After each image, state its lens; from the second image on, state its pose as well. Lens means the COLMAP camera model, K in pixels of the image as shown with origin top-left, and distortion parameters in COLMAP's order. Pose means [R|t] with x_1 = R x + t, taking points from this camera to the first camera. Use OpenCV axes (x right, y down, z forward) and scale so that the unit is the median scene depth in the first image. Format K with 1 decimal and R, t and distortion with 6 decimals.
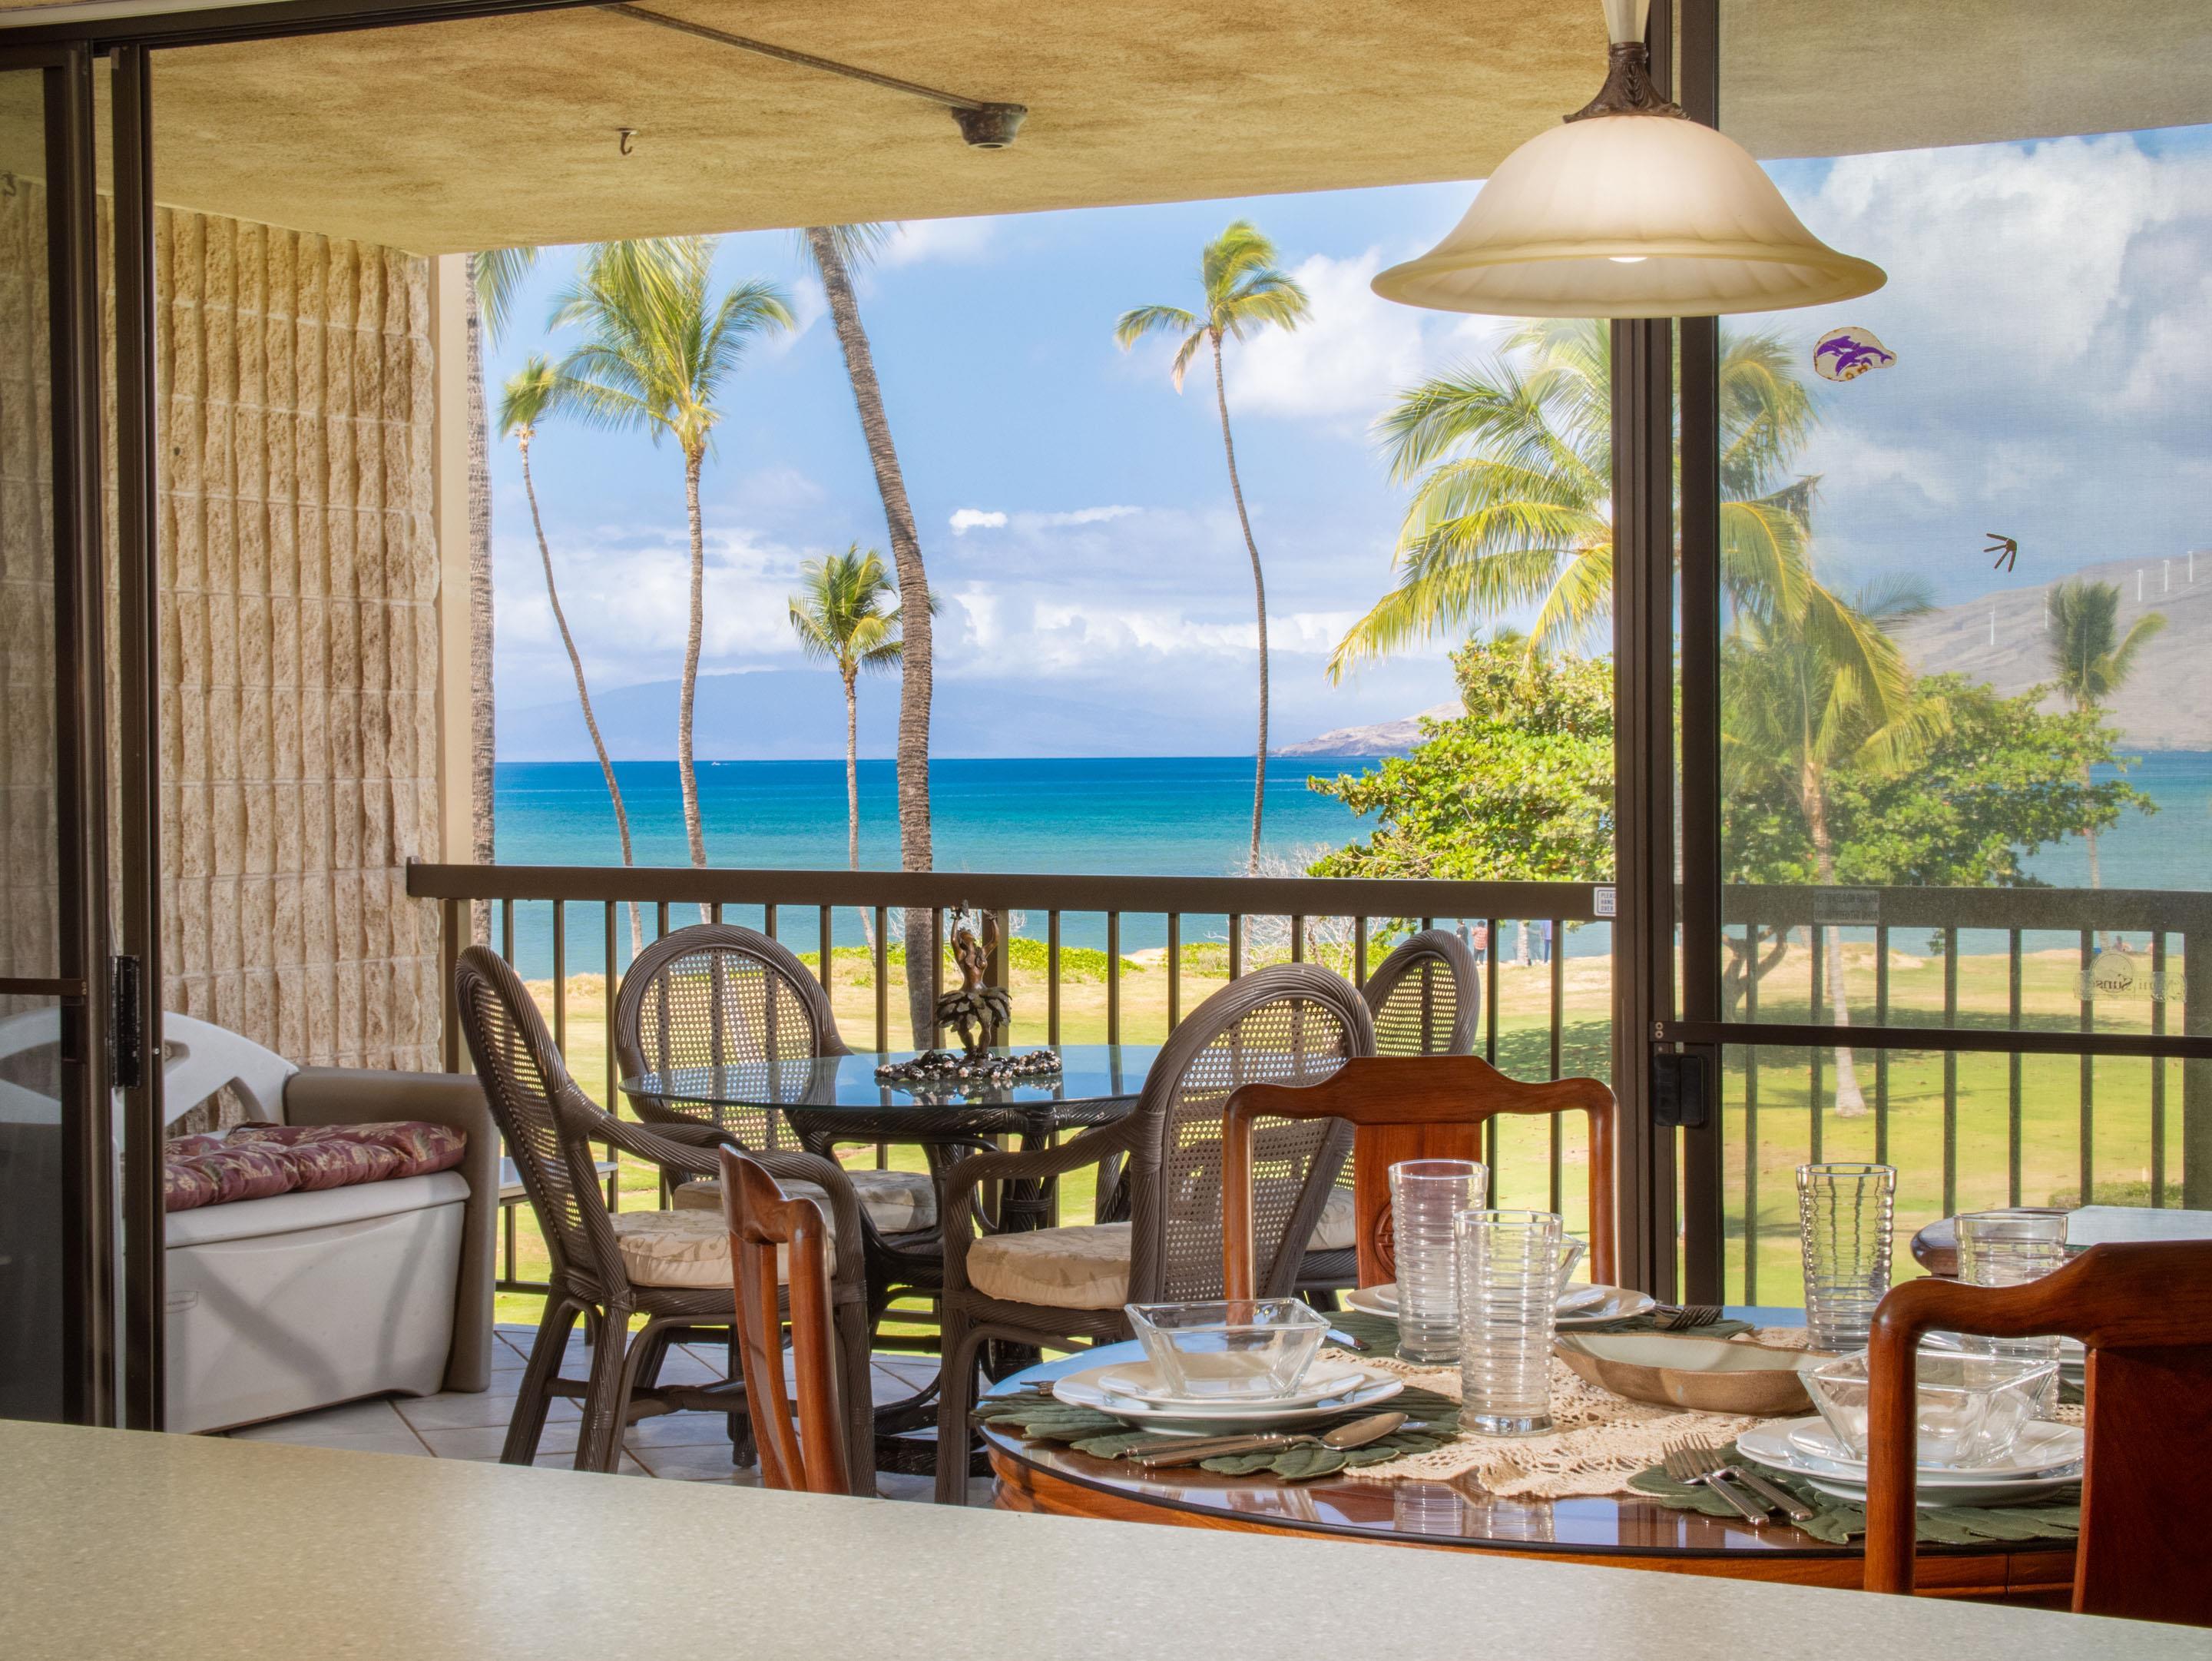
lens RADIAL K [[3875.4, 0, 1249.3], [0, 3875.4, 770.9], [0, 0, 1]] dist [0.389649, 0.000000]
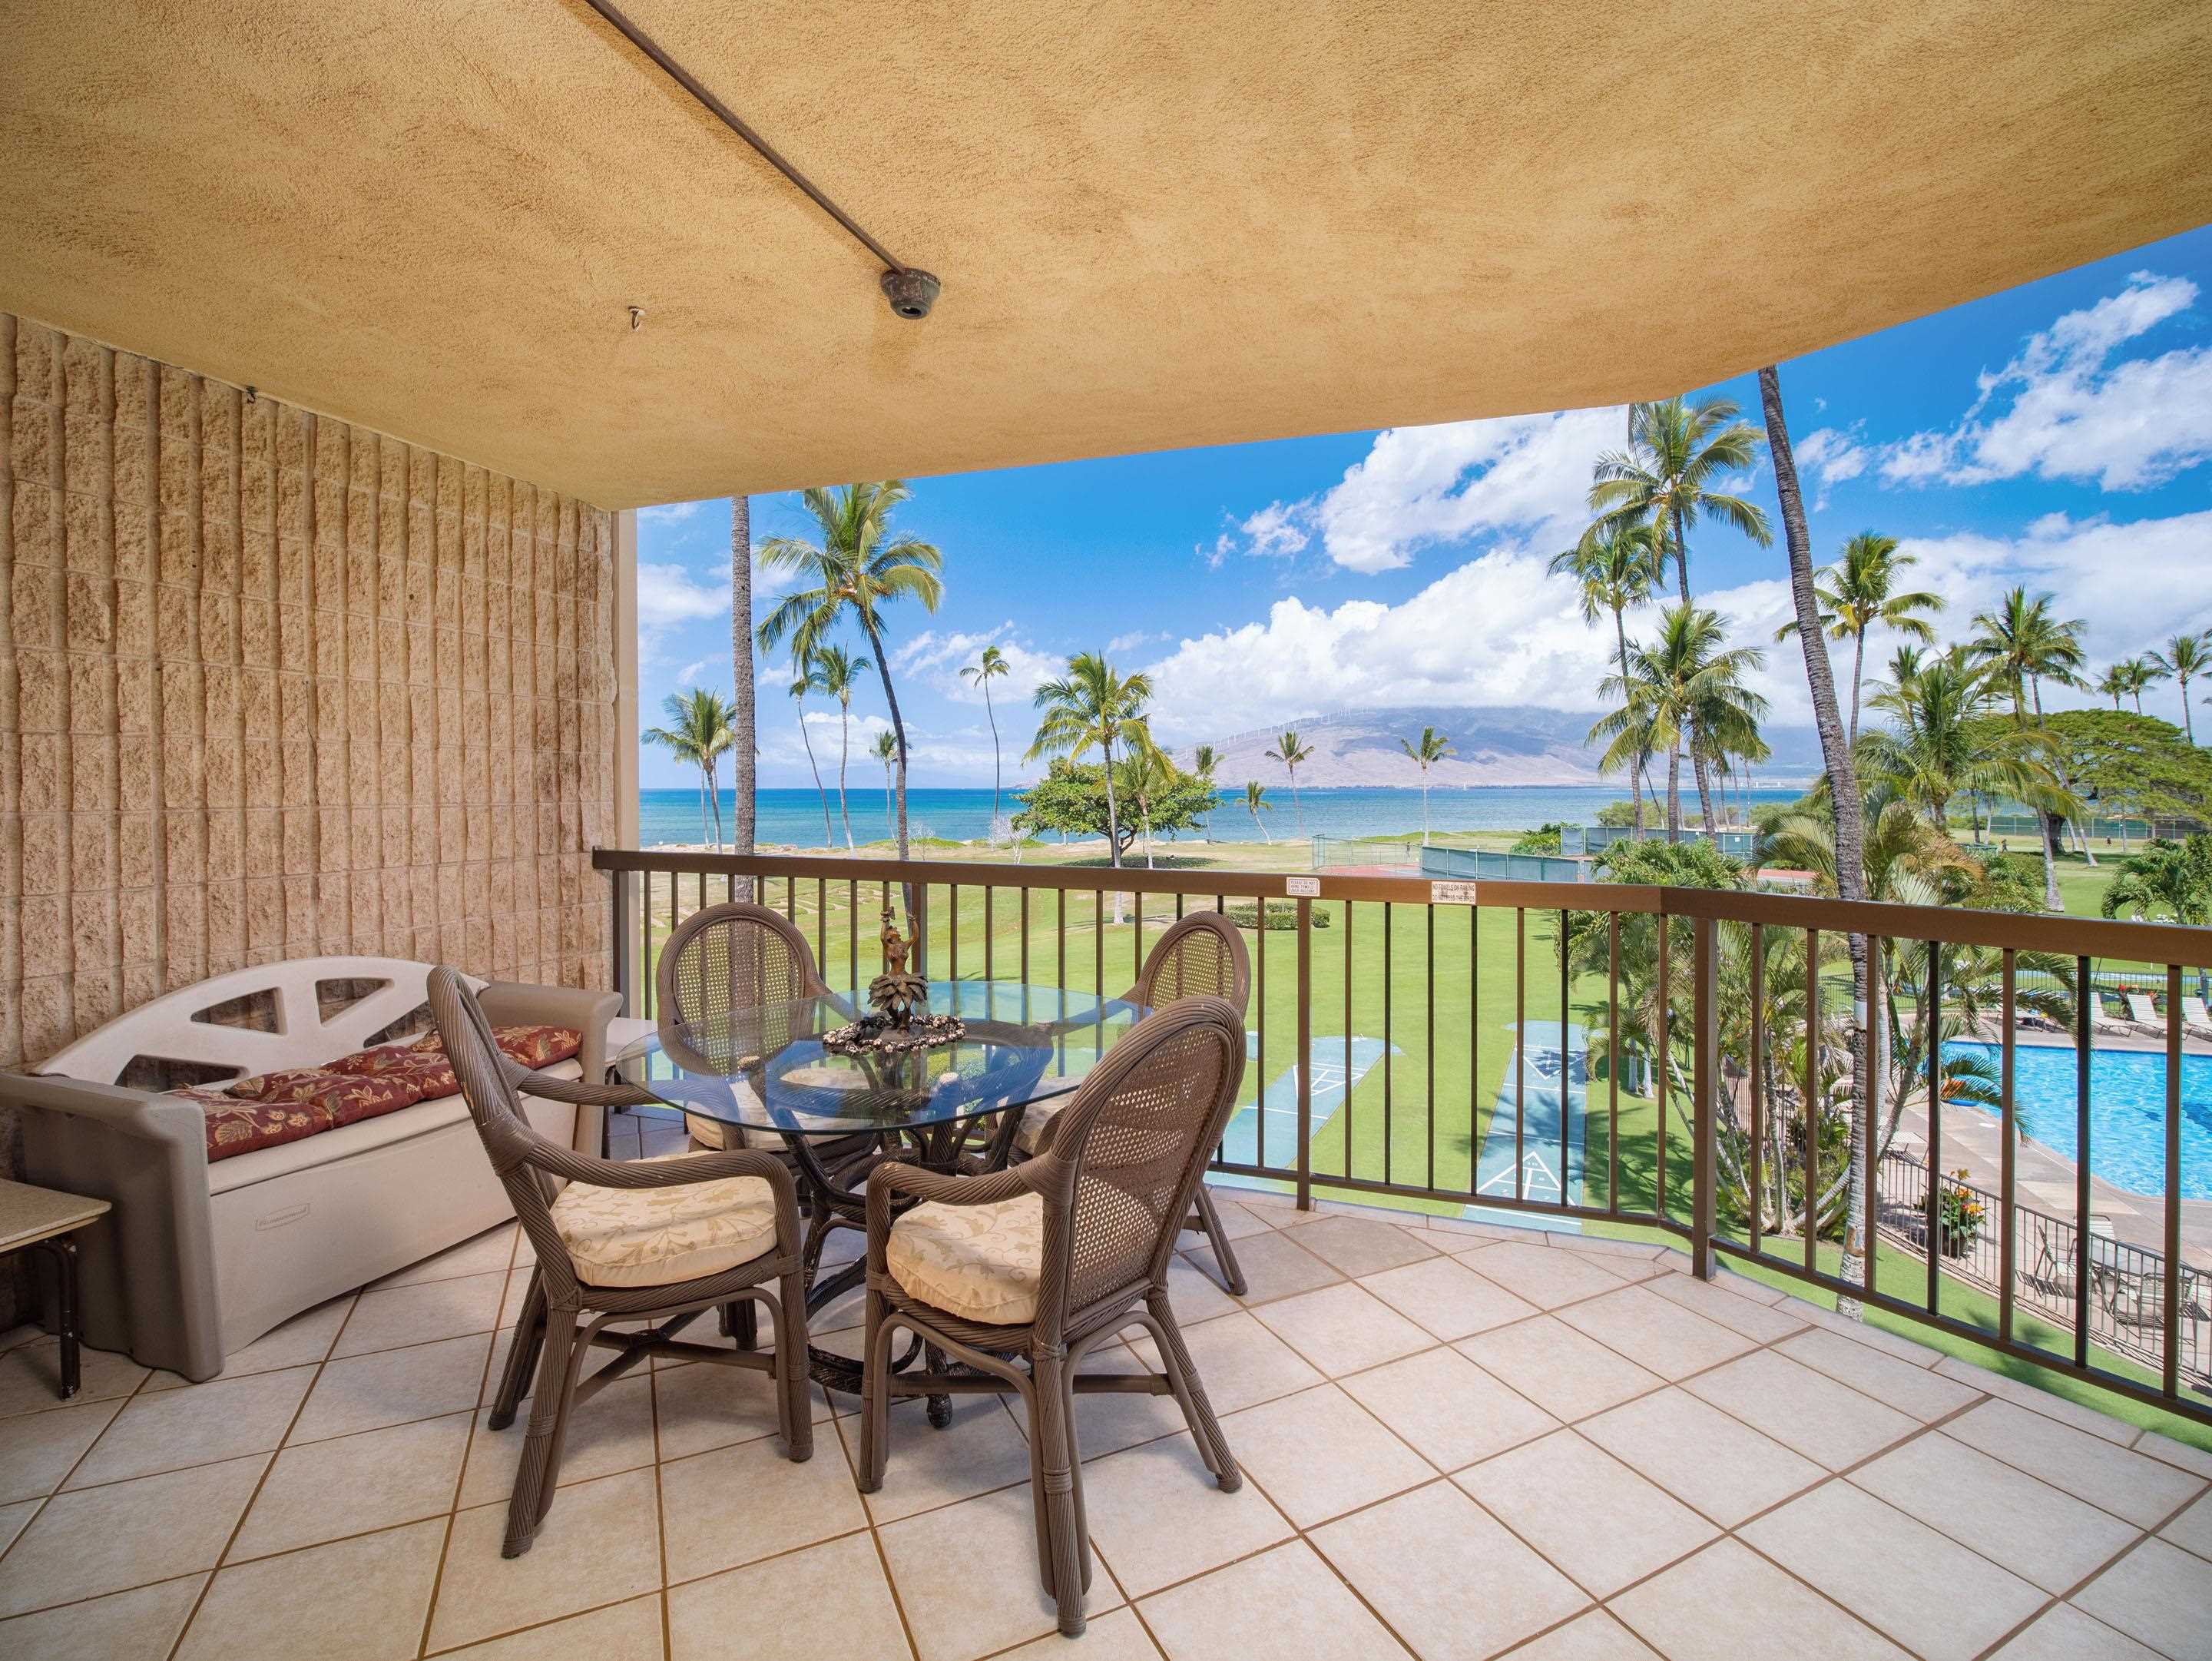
lens RADIAL K [[973.1, 0, 1081.1], [0, 973.1, 829.8], [0, 0, 1]] dist [-0.000425, -0.000950]
pose [[0.995667, 0.004817, 0.092866, -0.035906], [-0.008377, 0.999244, 0.037976, -0.003990], [-0.092613, -0.038590, 0.994954, 0.549606]]
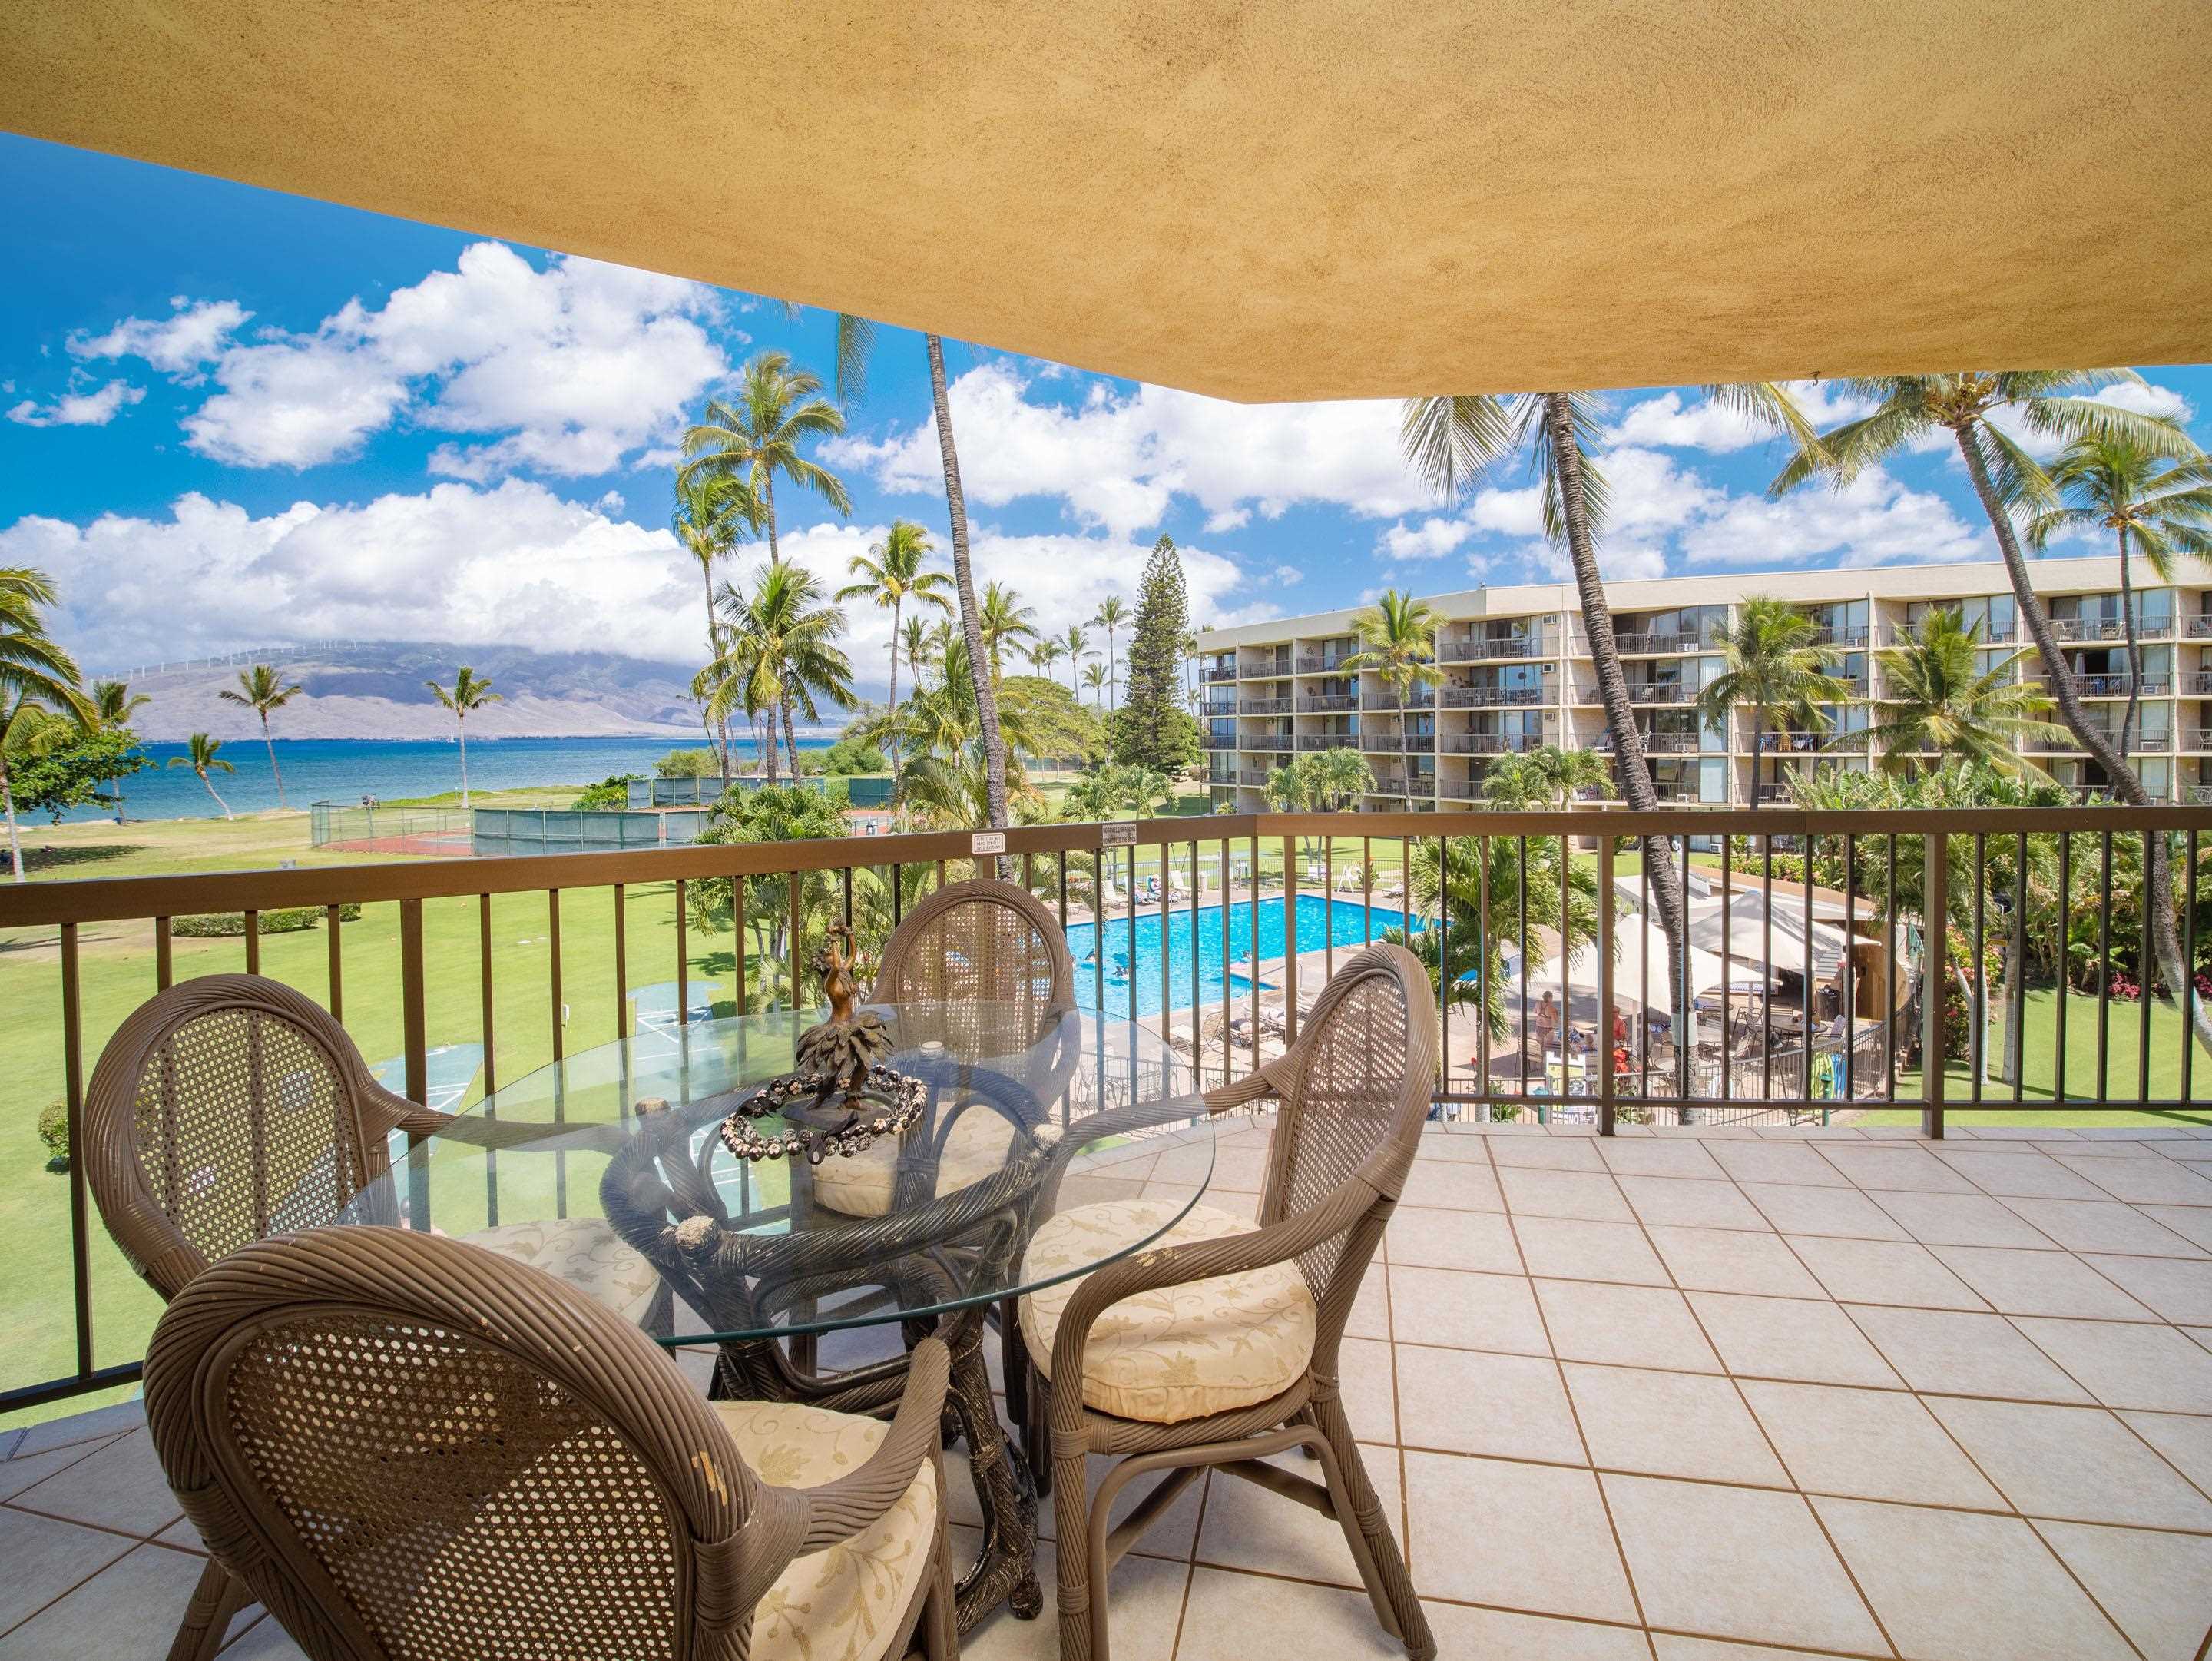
lens RADIAL K [[1042.7, 0, 1109.8], [0, 1042.7, 799.0], [0, 0, 1]] dist [-0.005116, -0.002782]
pose [[0.541051, -0.049785, 0.839515, -0.191034], [0.008804, 0.998527, 0.053540, -0.003995], [-0.840944, -0.021577, 0.540692, 0.677008]]
